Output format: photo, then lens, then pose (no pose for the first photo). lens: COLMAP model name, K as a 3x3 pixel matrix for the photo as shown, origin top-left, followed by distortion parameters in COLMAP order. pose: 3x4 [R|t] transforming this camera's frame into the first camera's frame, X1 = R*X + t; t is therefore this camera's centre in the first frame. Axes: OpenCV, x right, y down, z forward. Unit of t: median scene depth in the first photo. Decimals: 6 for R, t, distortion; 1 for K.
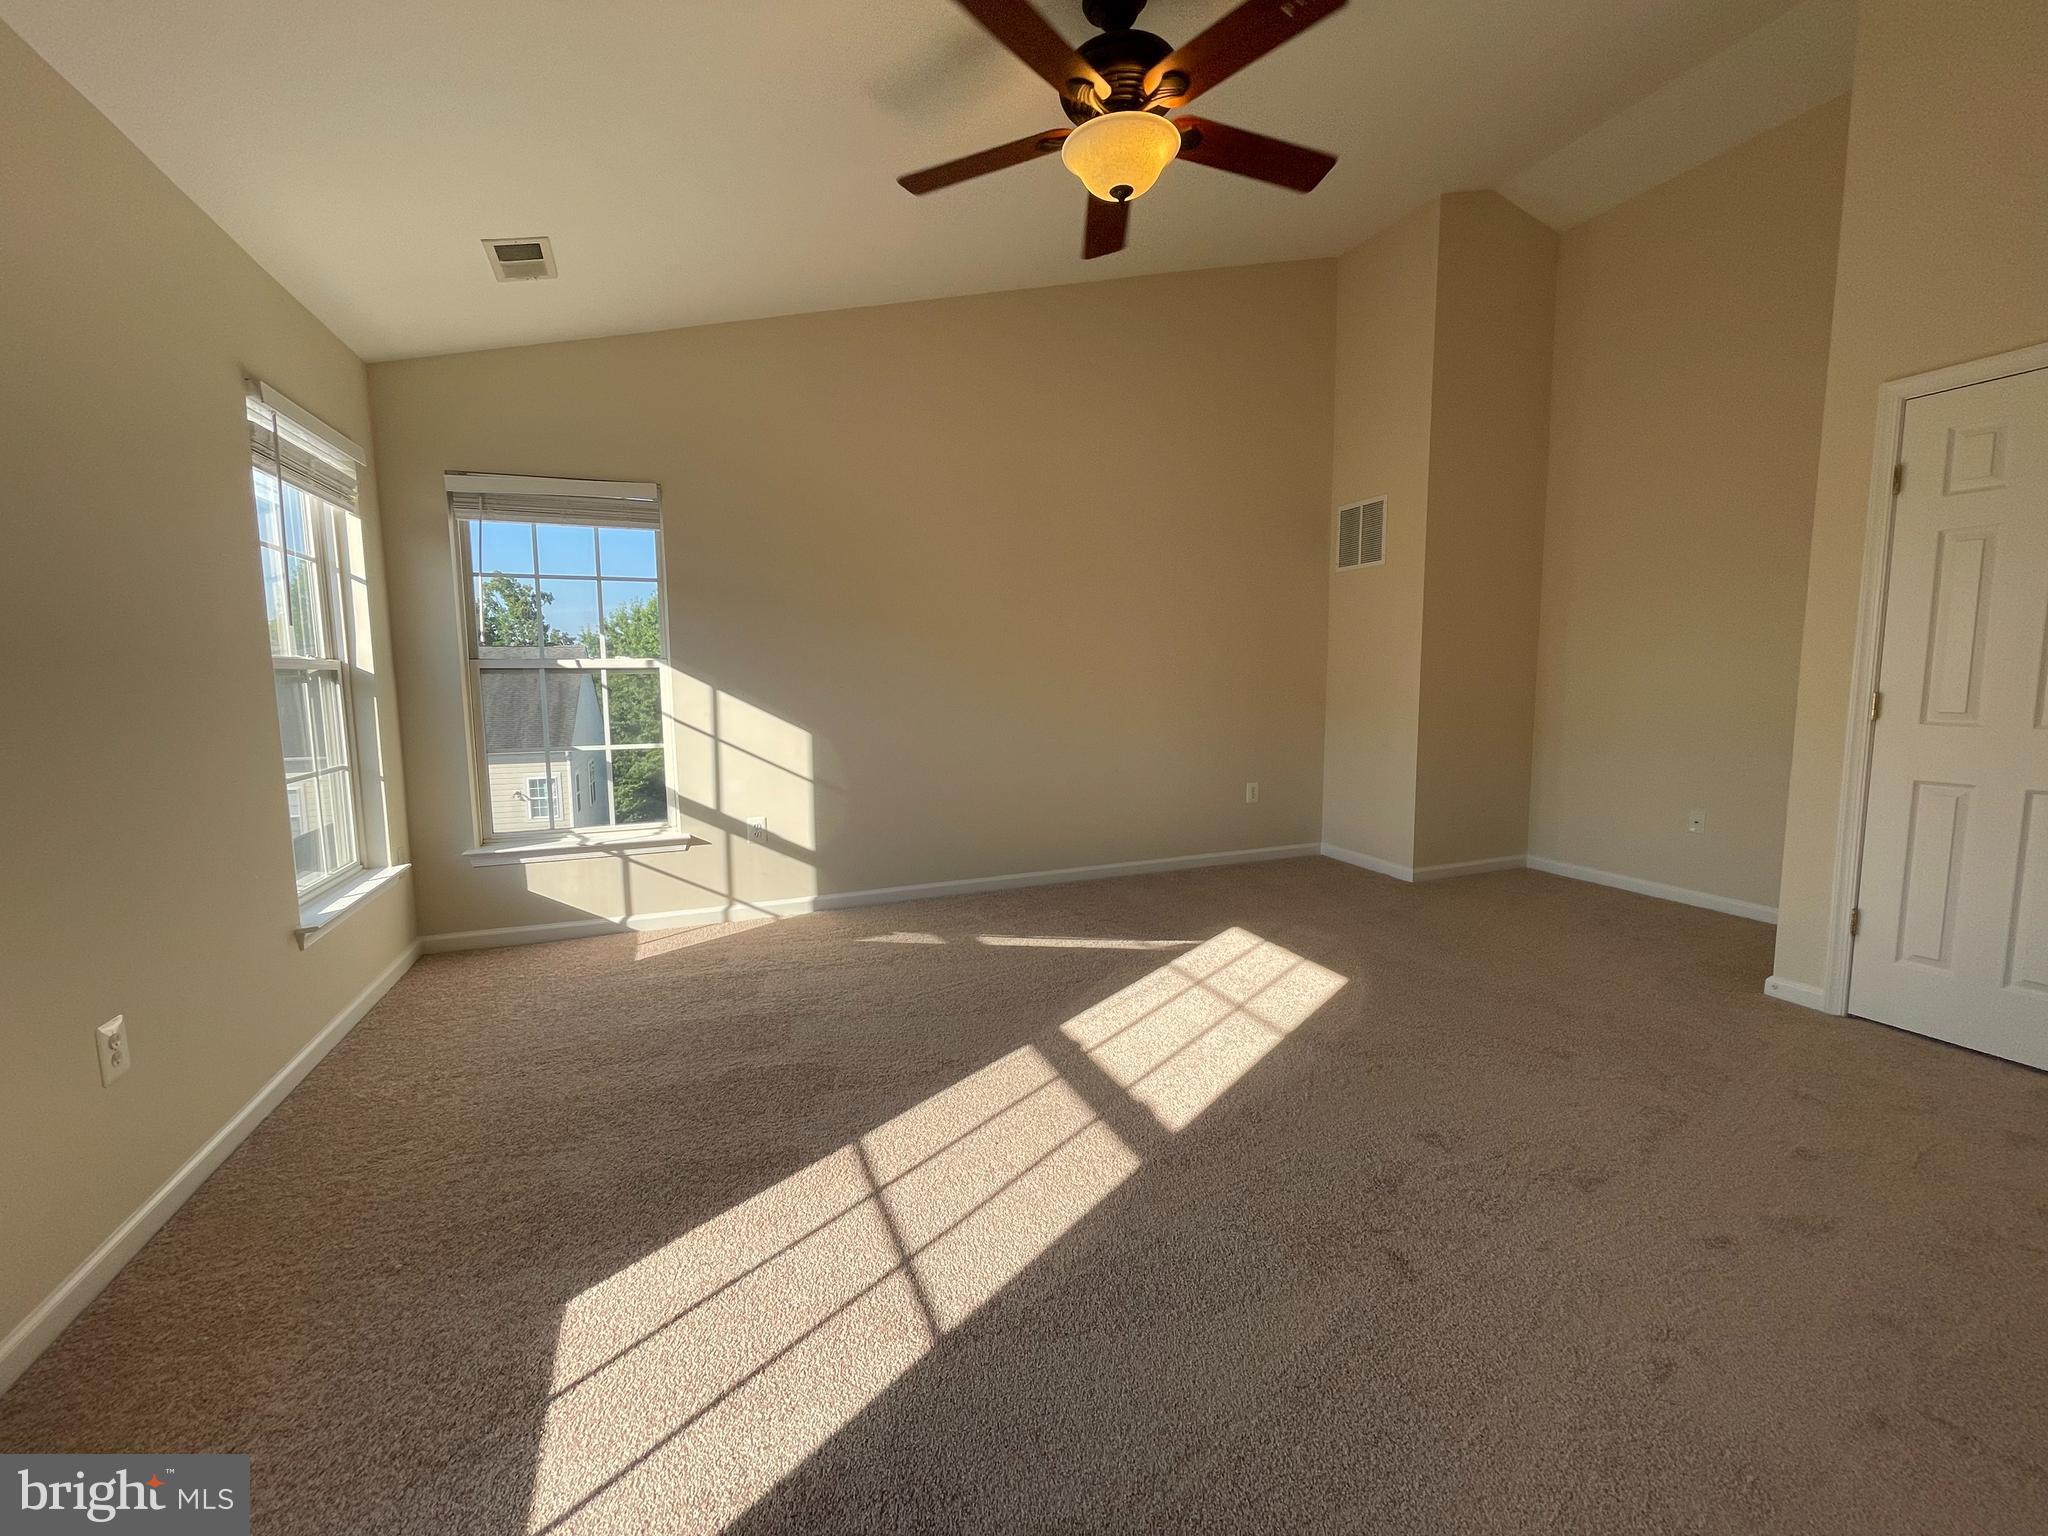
lens RADIAL K [[830.0, 0, 1027.4], [0, 830.0, 766.9], [0, 0, 1]] dist [-0.001480, -0.000609]
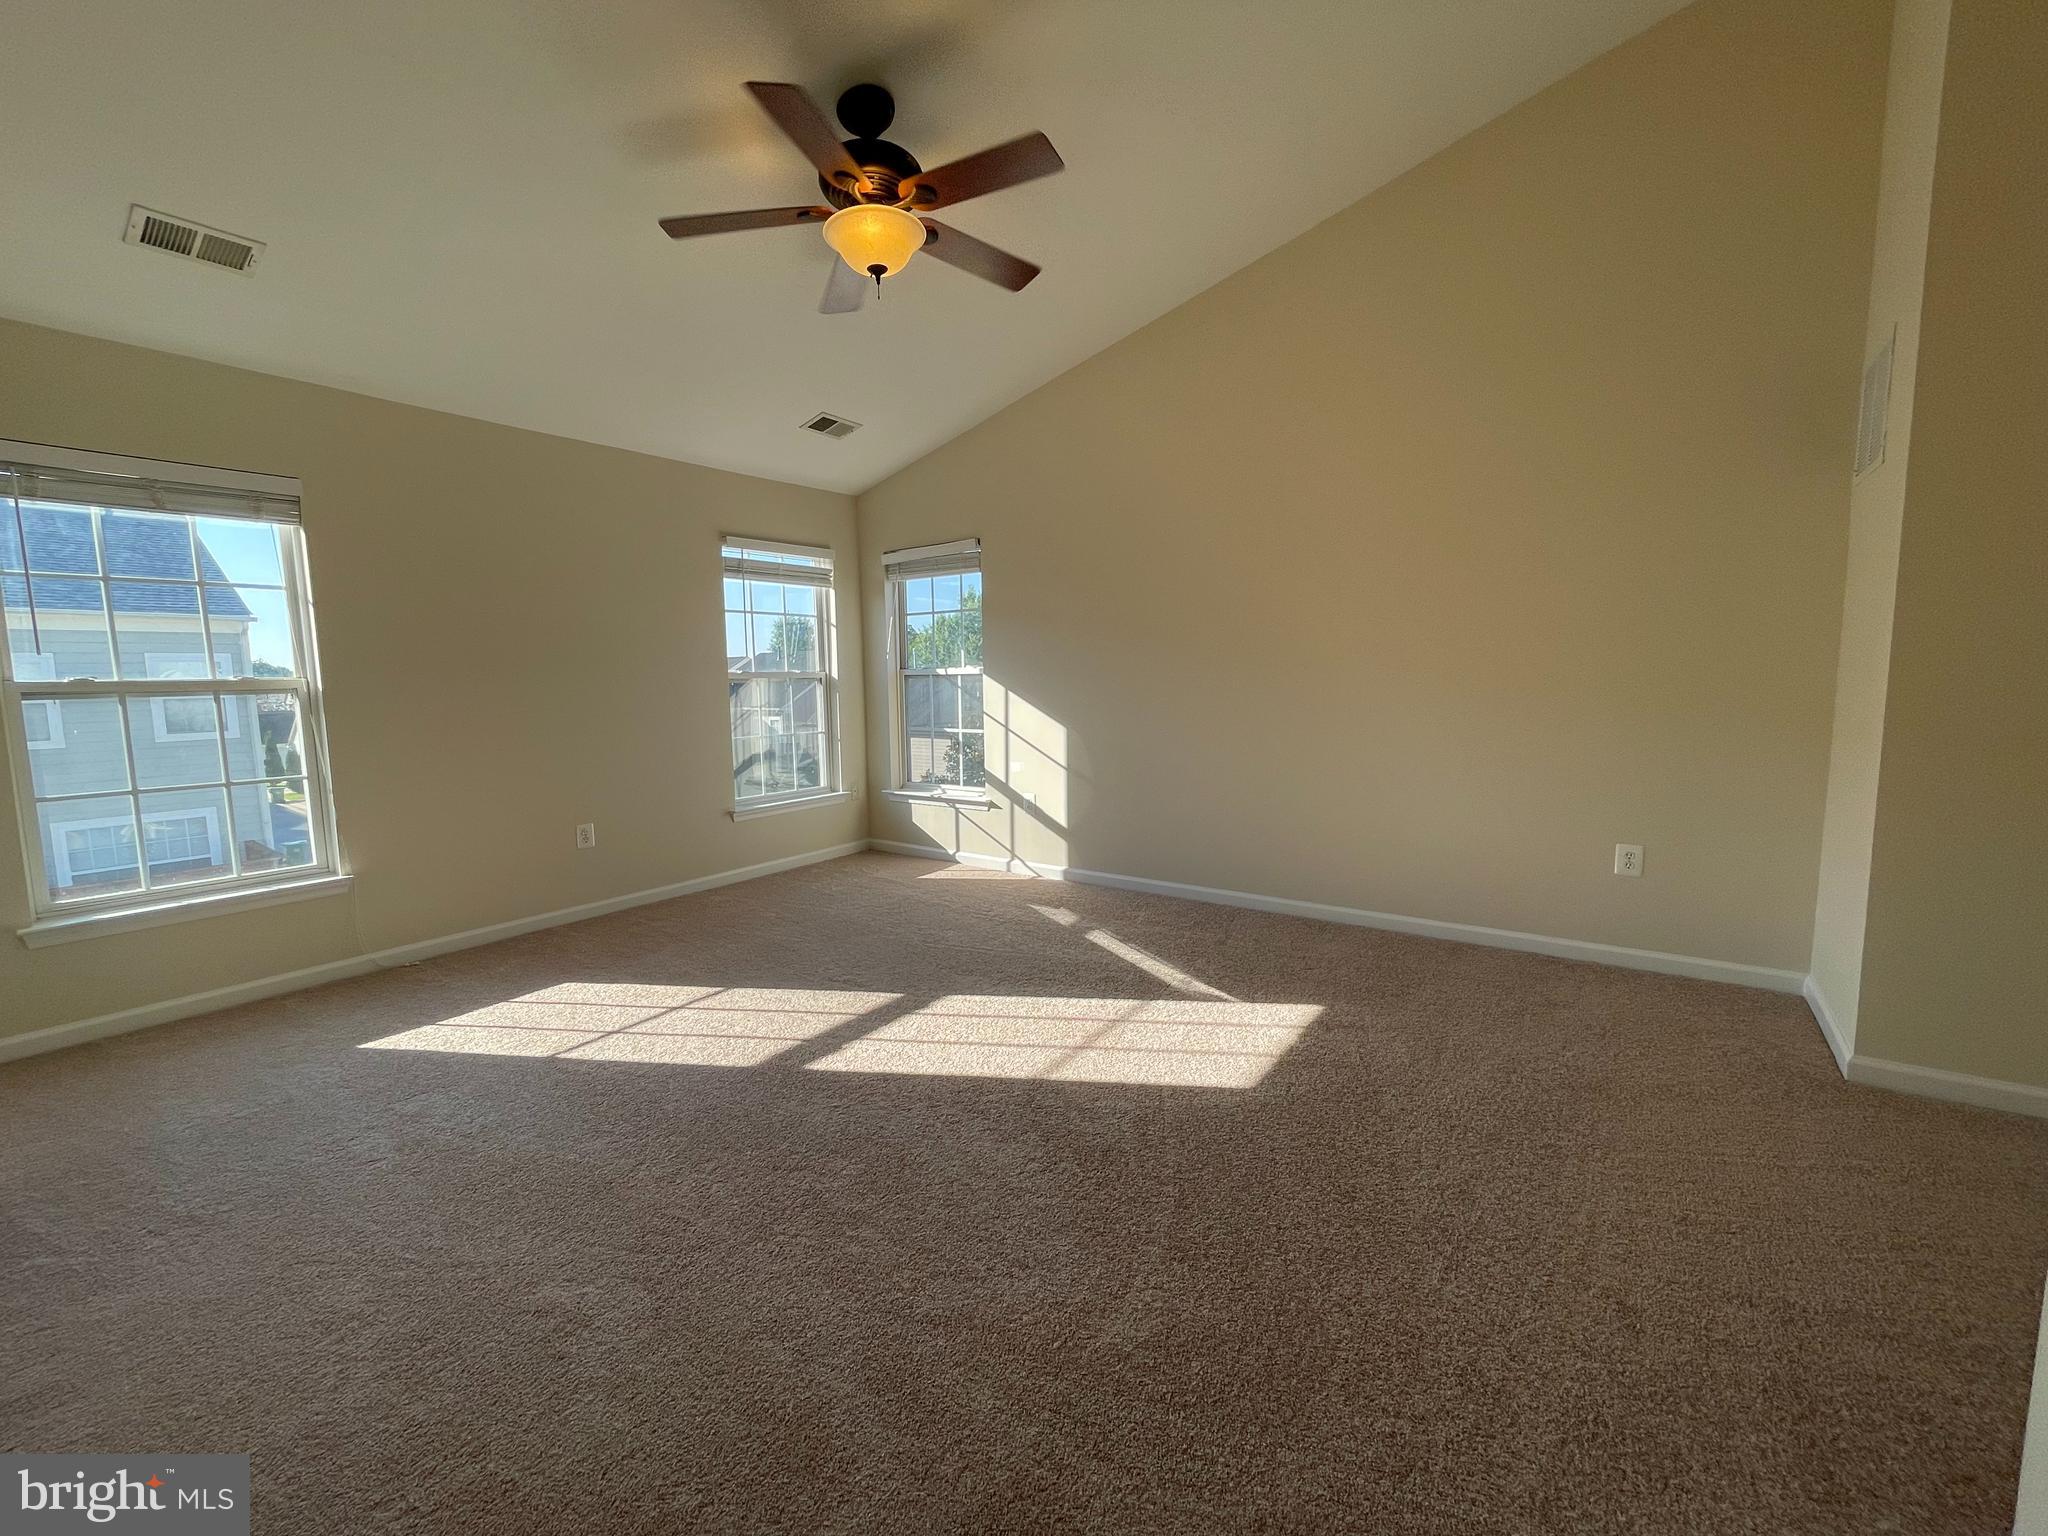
lens RADIAL K [[830.0, 0, 1024.8], [0, 830.0, 772.6], [0, 0, 1]] dist [-0.001480, -0.000609]
pose [[0.520376, 0.098043, -0.848290, 0.753880], [-0.081657, 0.994548, 0.064856, -0.052499], [0.850024, 0.035519, 0.525545, 0.356040]]
